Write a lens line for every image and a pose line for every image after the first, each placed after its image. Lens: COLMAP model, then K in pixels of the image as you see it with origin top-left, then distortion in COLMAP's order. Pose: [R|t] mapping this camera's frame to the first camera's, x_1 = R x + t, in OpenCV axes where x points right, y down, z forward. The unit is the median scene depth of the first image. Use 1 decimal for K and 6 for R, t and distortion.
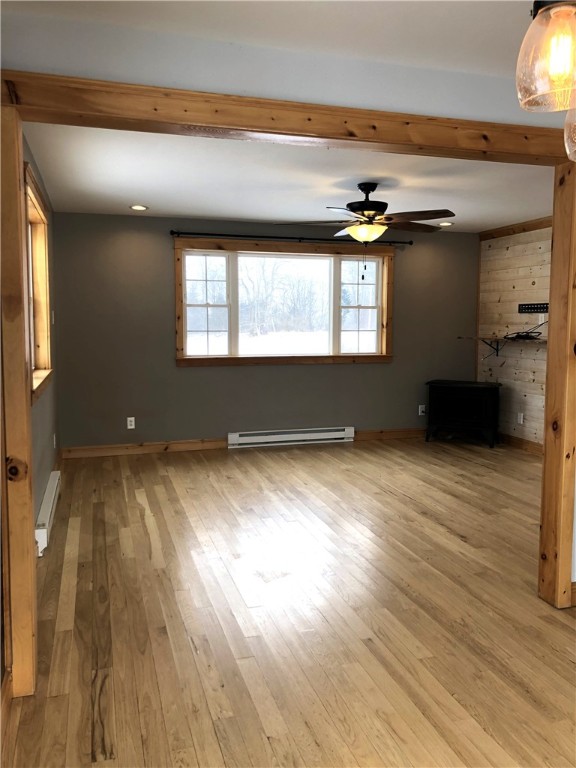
lens RADIAL K [[632.6, 0, 287.5], [0, 632.6, 373.5], [0, 0, 1]] dist [0.059066, -0.069039]
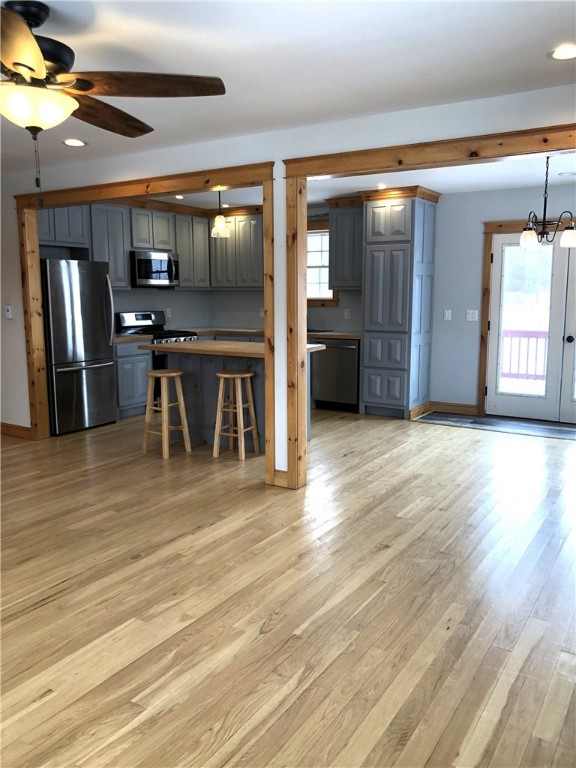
lens RADIAL K [[632.6, 0, 296.7], [0, 632.6, 382.8], [0, 0, 1]] dist [0.059066, -0.069039]
pose [[-0.665813, -0.112345, 0.737612, -0.286433], [0.059326, 0.977498, 0.202433, -0.076169], [-0.743756, 0.178542, -0.644166, 0.876520]]
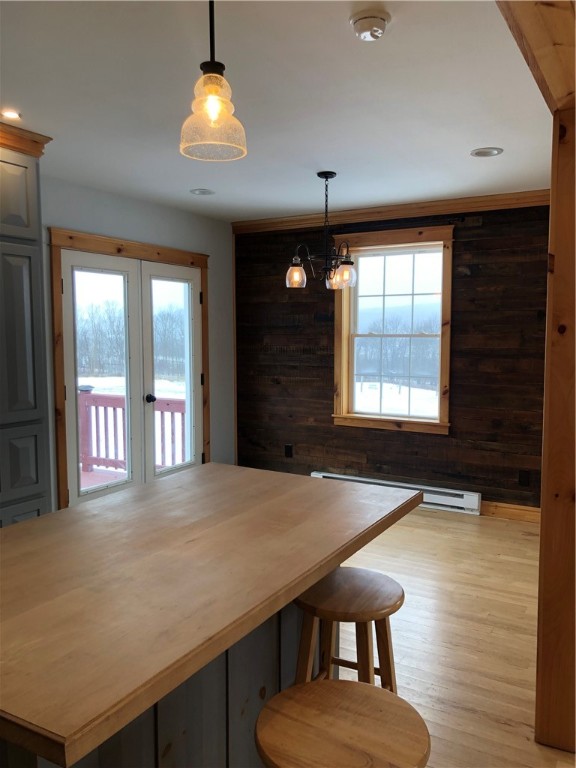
lens RADIAL K [[632.6, 0, 284.4], [0, 632.6, 380.5], [0, 0, 1]] dist [0.059066, -0.069039]
pose [[-0.733163, 0.049954, -0.678216, 0.538865], [-0.057196, 0.989235, 0.134692, -0.052090], [0.677643, 0.137543, -0.722414, 0.588253]]
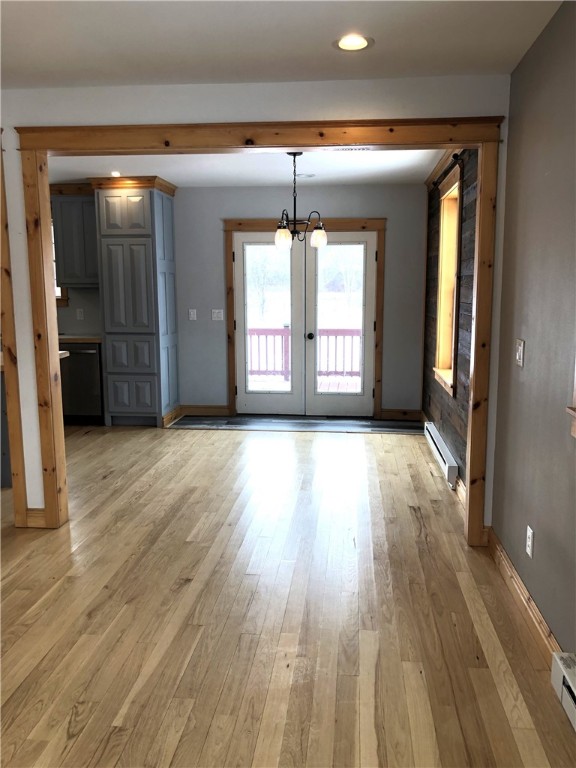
lens RADIAL K [[632.6, 0, 293.7], [0, 632.6, 382.3], [0, 0, 1]] dist [0.059066, -0.069039]
pose [[-0.923551, -0.058809, 0.378940, -0.202416], [0.029746, 0.974207, 0.223685, -0.074044], [-0.382321, 0.217857, -0.897981, 0.861423]]
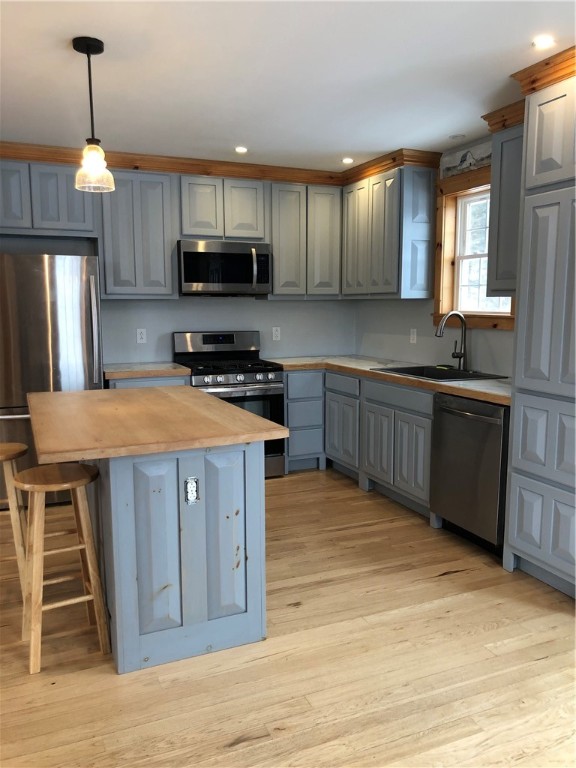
lens RADIAL K [[632.6, 0, 292.6], [0, 632.6, 379.2], [0, 0, 1]] dist [0.059066, -0.069039]
pose [[-0.120394, -0.126686, 0.984610, -0.026916], [0.080784, 0.987284, 0.136908, -0.027686], [-0.989434, 0.096023, -0.108629, 0.331594]]
